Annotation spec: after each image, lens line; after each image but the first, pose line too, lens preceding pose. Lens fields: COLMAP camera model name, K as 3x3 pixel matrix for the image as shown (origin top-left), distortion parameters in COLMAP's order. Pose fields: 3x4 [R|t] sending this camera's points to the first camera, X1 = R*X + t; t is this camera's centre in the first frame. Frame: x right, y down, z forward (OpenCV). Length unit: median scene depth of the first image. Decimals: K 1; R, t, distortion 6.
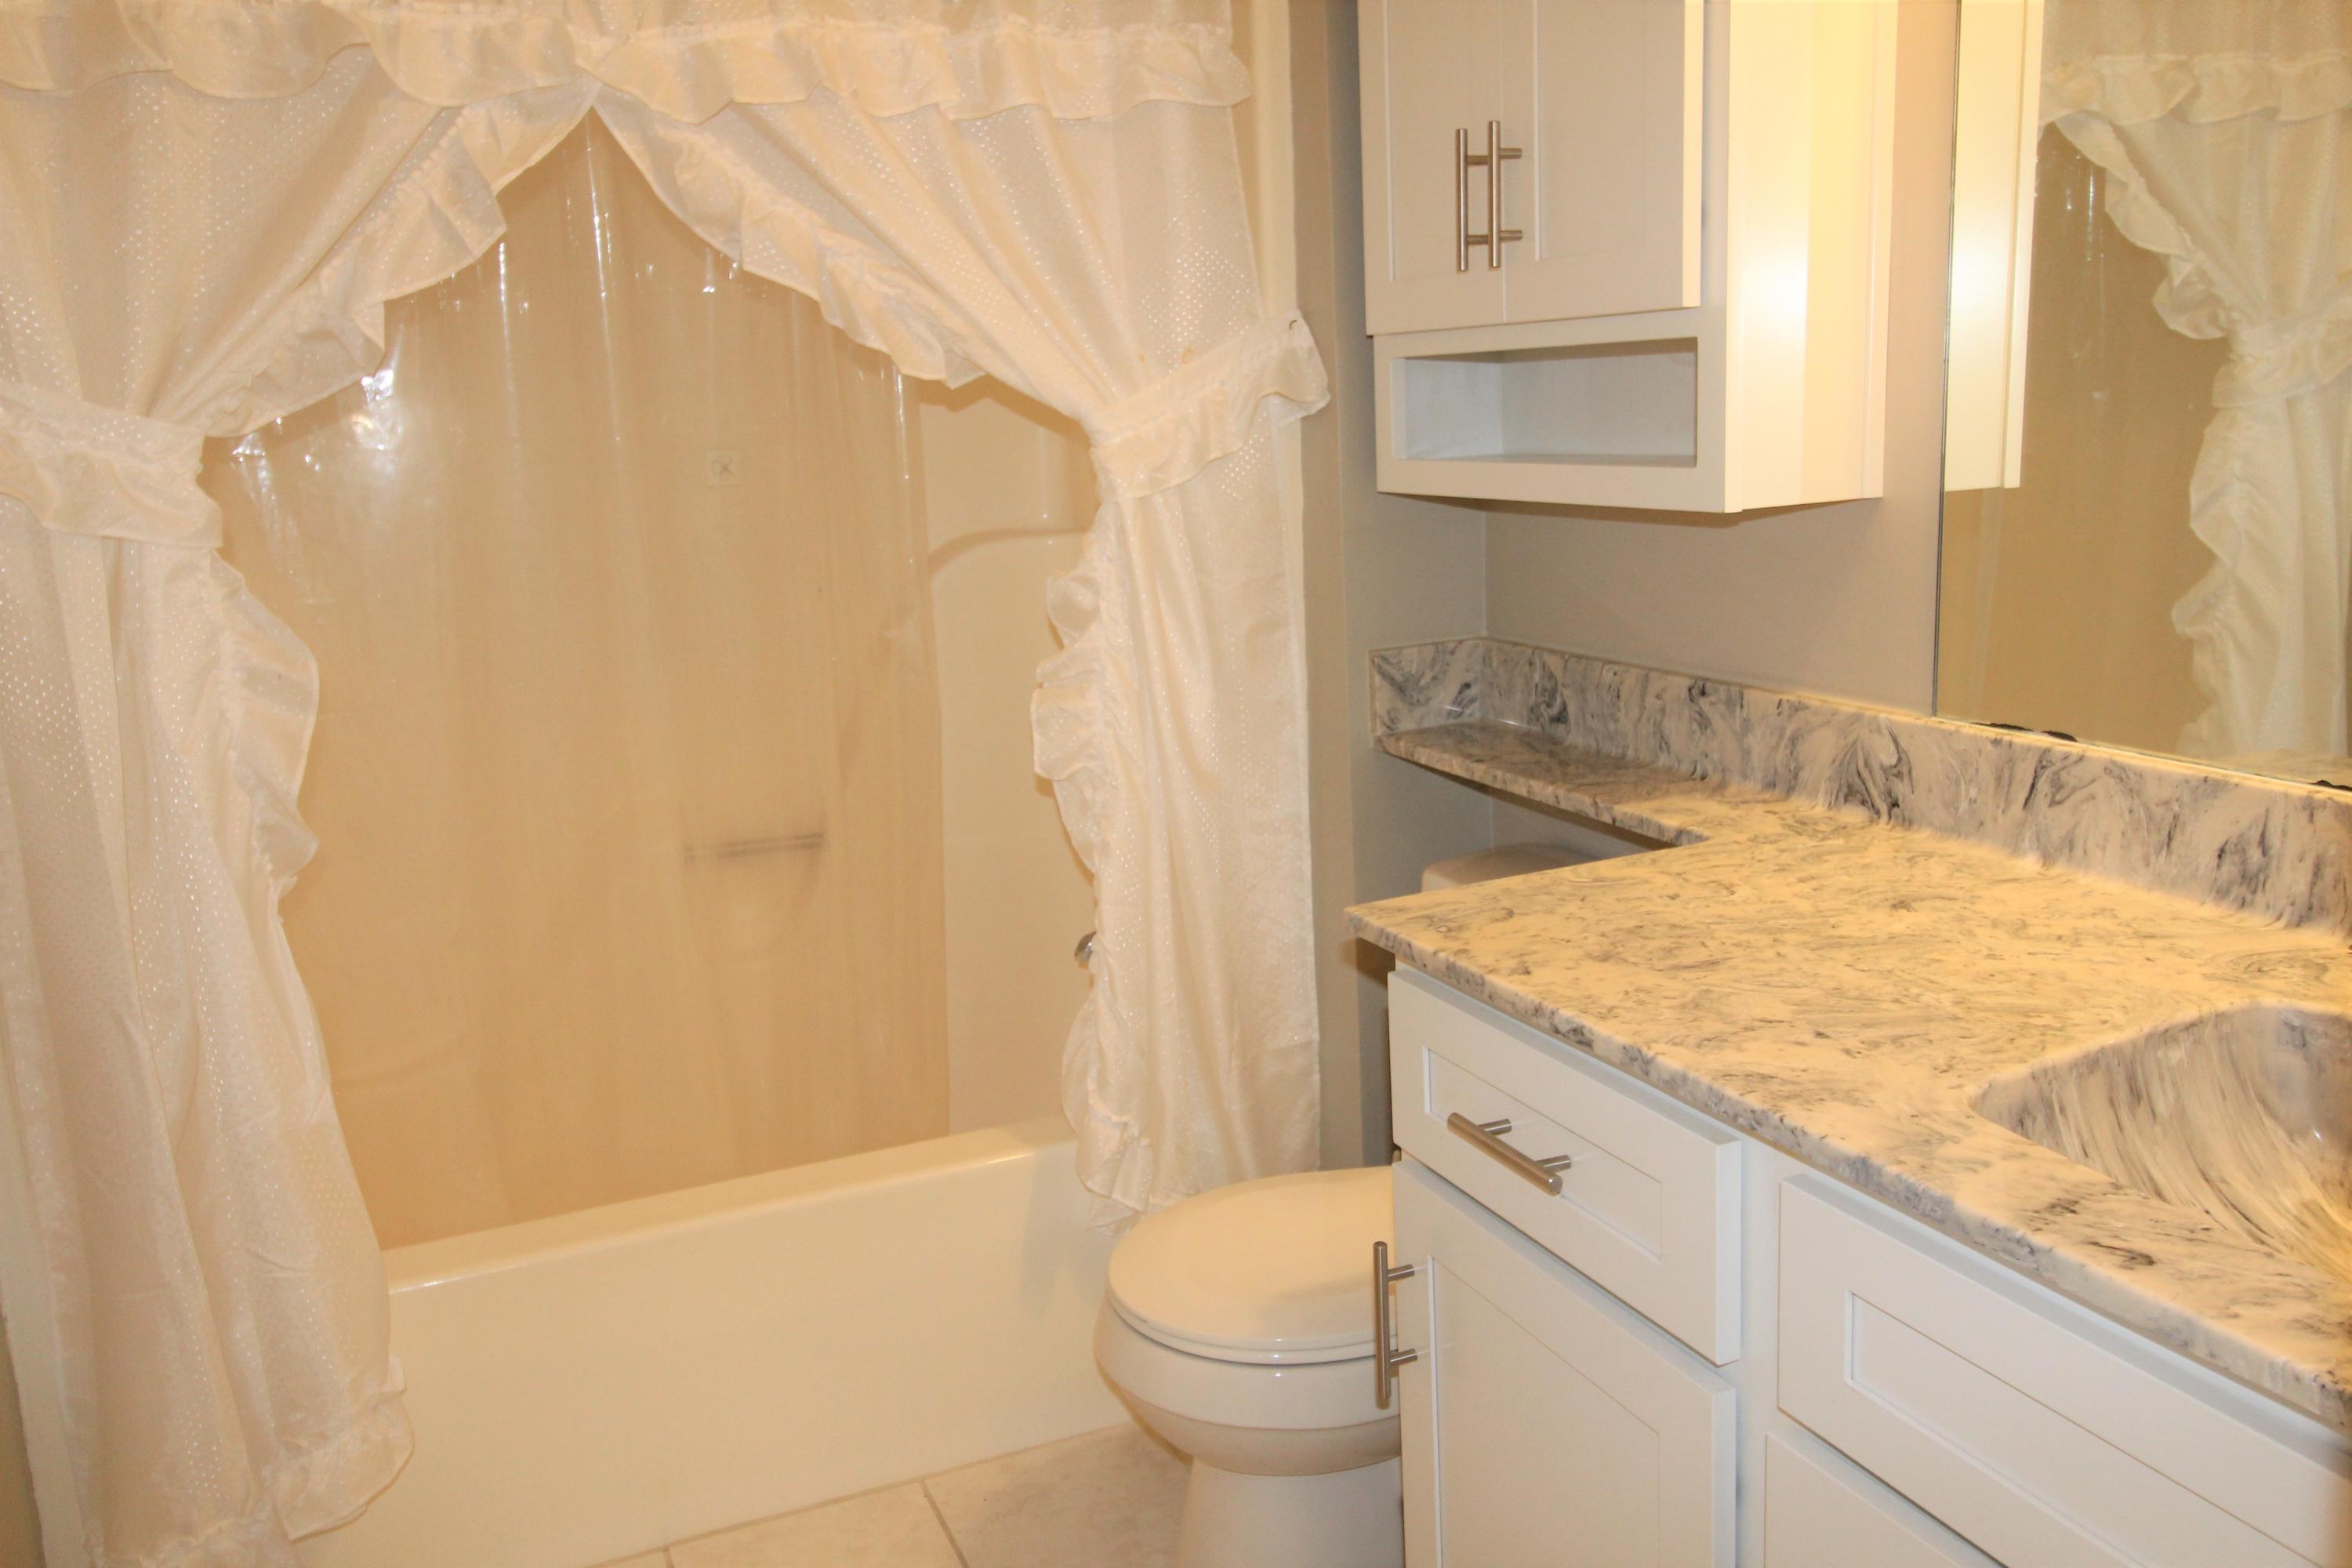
lens RADIAL K [[1872.6, 0, 1170.8], [0, 1872.6, 771.4], [0, 0, 1]] dist [0.014644, -0.009673]
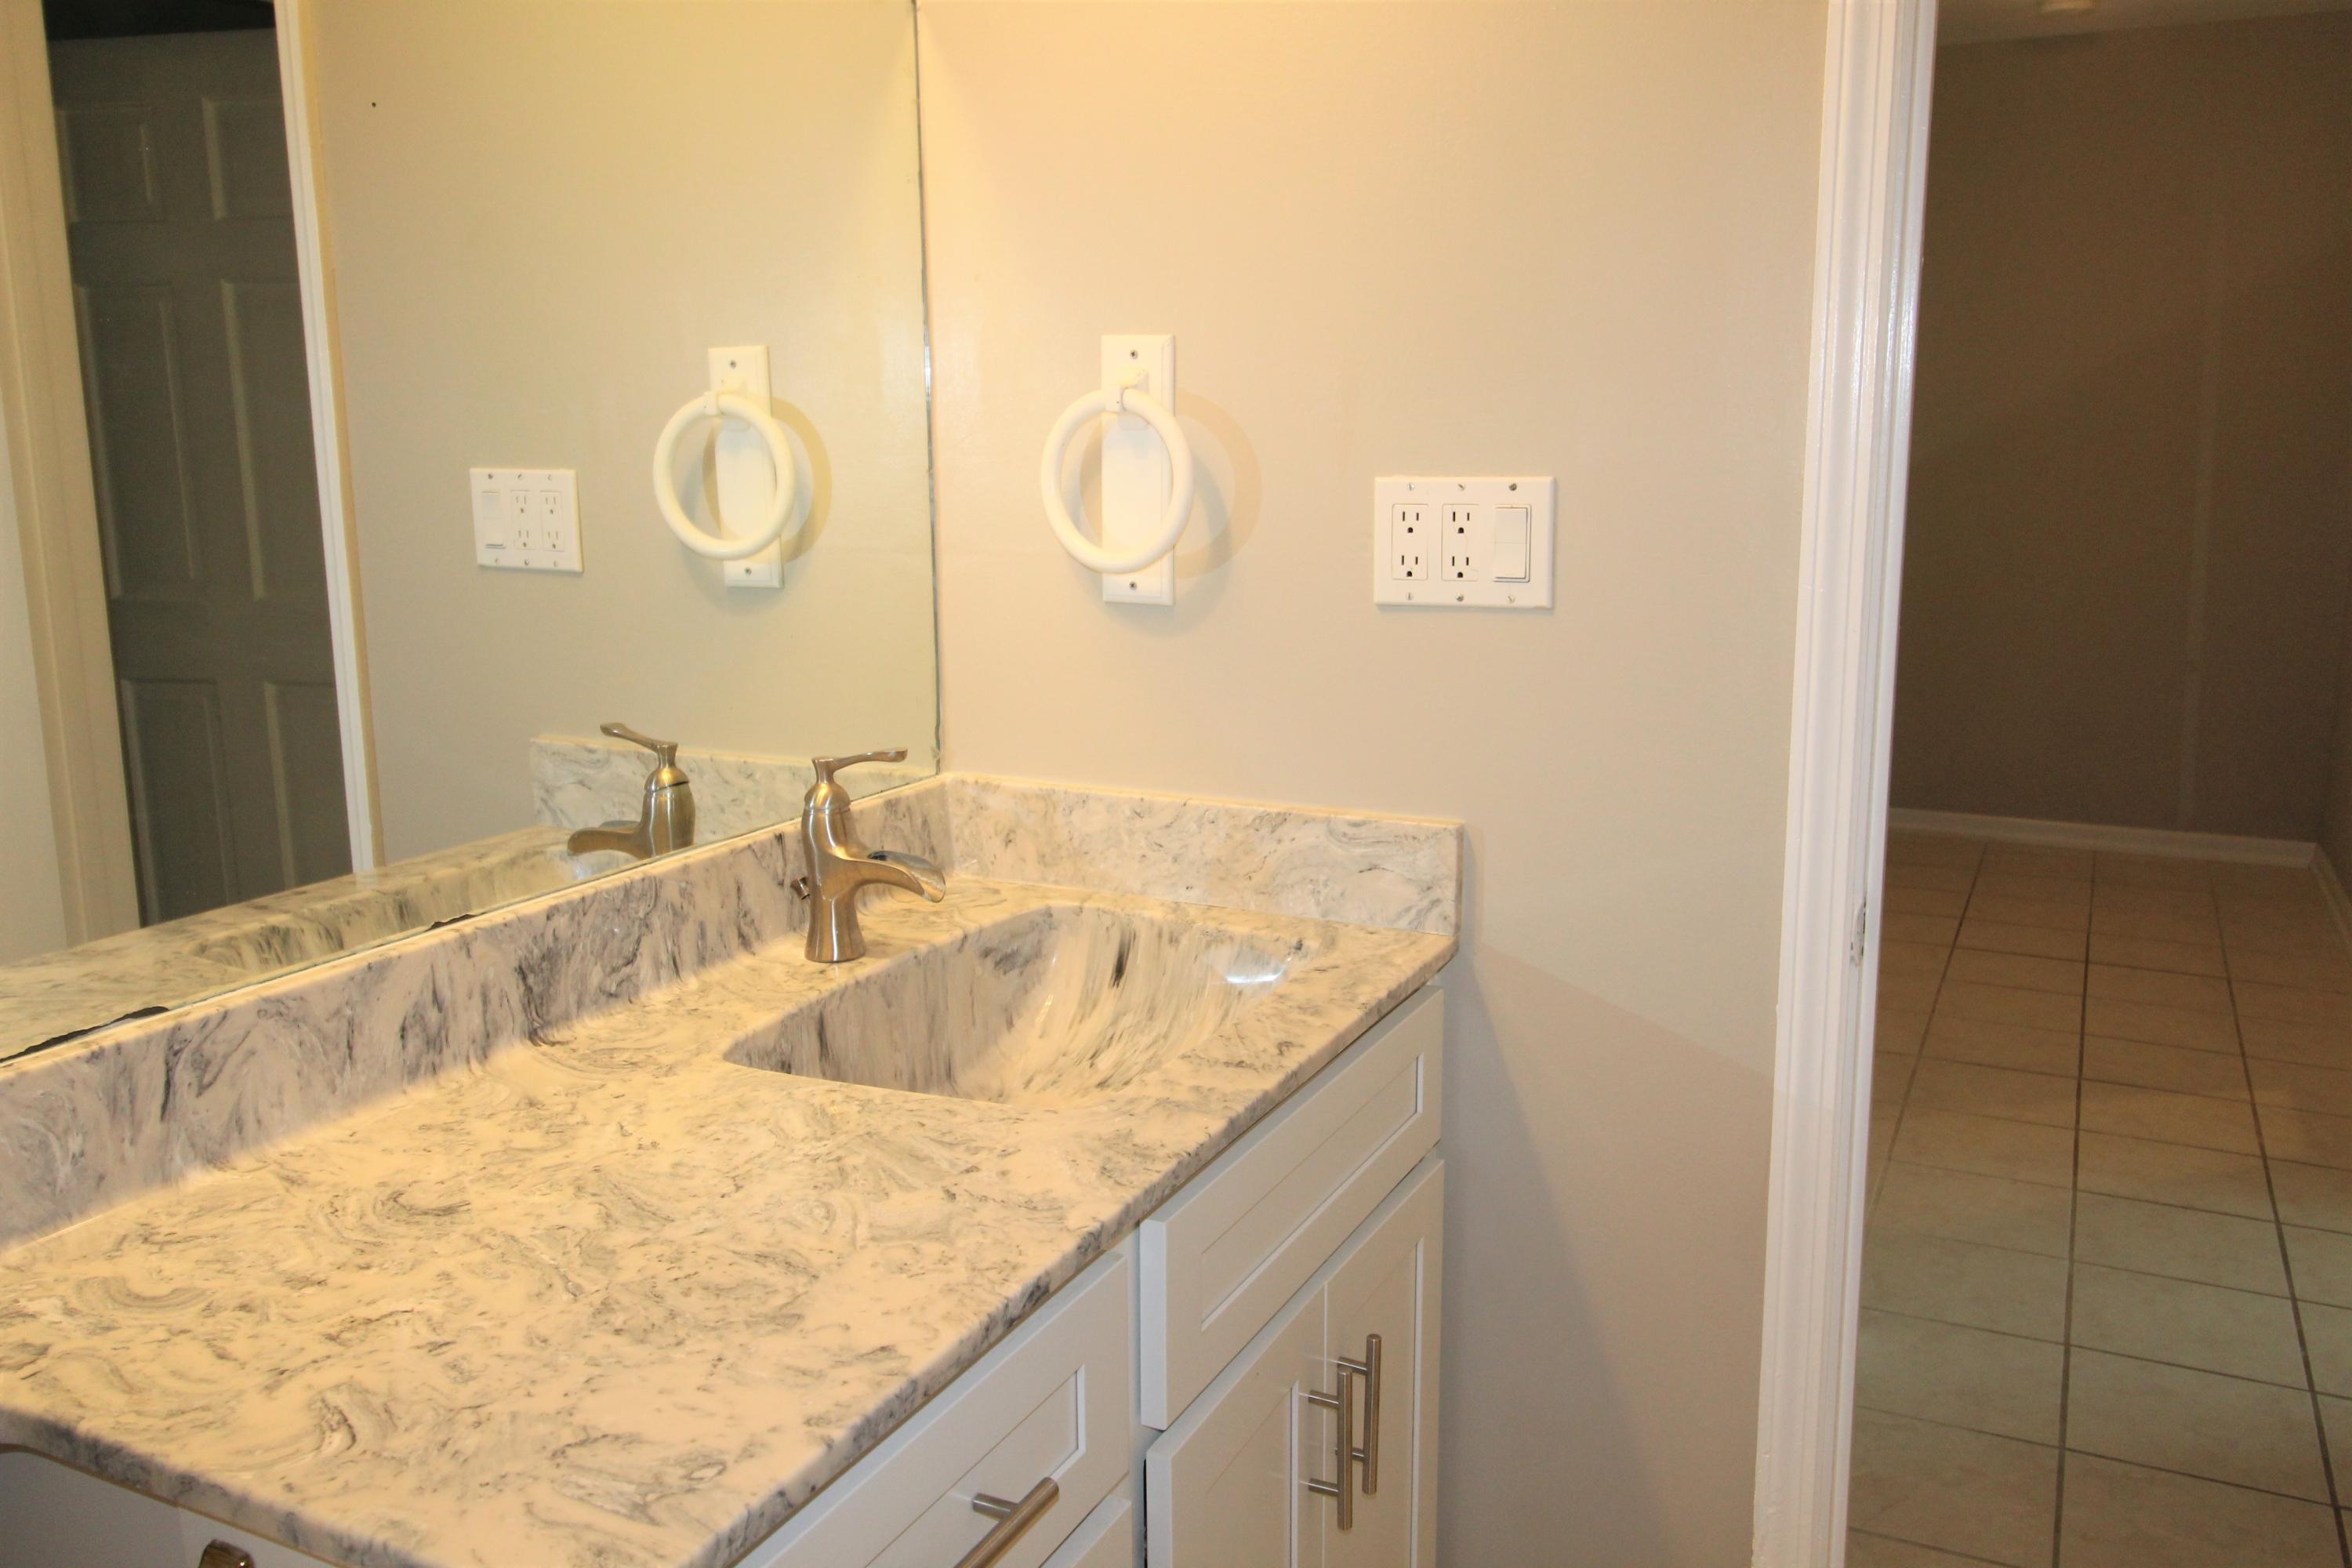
lens RADIAL K [[1872.6, 0, 1170.8], [0, 1872.6, 771.4], [0, 0, 1]] dist [0.014644, -0.009673]
pose [[-0.656413, -0.087506, 0.749310, -0.371777], [0.184653, 0.944401, 0.272050, -0.257104], [-0.731454, 0.316939, -0.603758, 1.217786]]
